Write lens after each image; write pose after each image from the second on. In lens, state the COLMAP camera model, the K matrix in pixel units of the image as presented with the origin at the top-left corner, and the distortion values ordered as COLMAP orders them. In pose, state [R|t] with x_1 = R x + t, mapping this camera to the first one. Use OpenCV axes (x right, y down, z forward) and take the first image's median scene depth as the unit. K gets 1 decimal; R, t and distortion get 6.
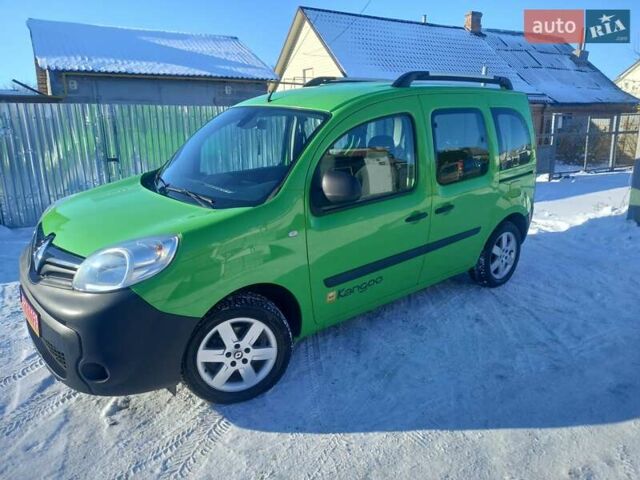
lens RADIAL K [[471.5, 0, 346.4], [0, 471.5, 243.4], [0, 0, 1]] dist [0.032549, -0.011244]
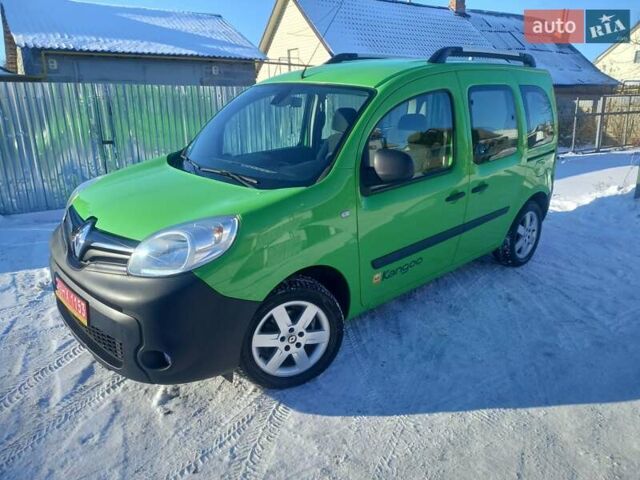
lens RADIAL K [[471.5, 0, 346.4], [0, 471.5, 243.4], [0, 0, 1]] dist [0.032549, -0.011244]
pose [[0.998610, -0.016276, 0.050125, -0.129570], [0.014616, 0.999338, 0.033313, 0.006099], [-0.050634, -0.032534, 0.998187, 0.022878]]
